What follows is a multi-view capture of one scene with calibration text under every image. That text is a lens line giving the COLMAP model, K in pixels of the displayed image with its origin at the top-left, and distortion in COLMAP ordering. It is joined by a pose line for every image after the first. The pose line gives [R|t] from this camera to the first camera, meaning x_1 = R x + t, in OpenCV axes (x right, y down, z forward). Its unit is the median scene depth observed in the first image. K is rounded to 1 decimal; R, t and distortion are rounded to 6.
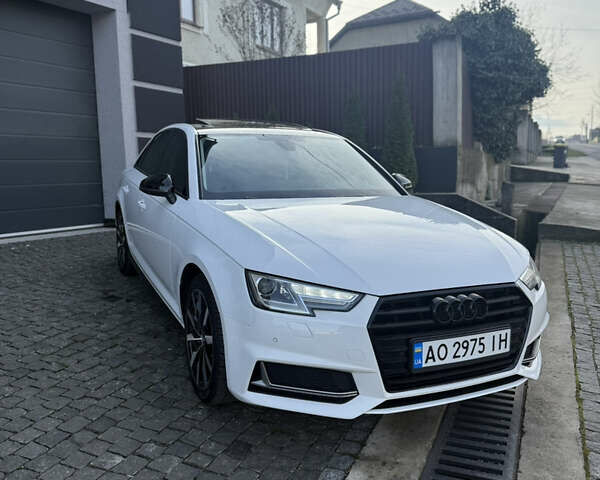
lens RADIAL K [[573.8, 0, 299.9], [0, 573.8, 219.9], [0, 0, 1]] dist [0.053147, -0.002727]
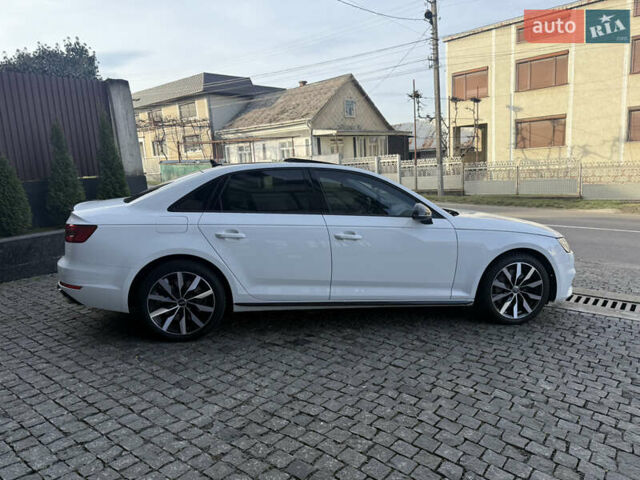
lens RADIAL K [[451.4, 0, 318.5], [0, 451.4, 241.1], [0, 0, 1]] dist [0.045917, -0.057956]
pose [[0.263247, -0.163112, 0.950839, -1.557801], [0.135111, 0.982123, 0.131072, -0.195771], [-0.955220, 0.093964, 0.280579, 1.133000]]
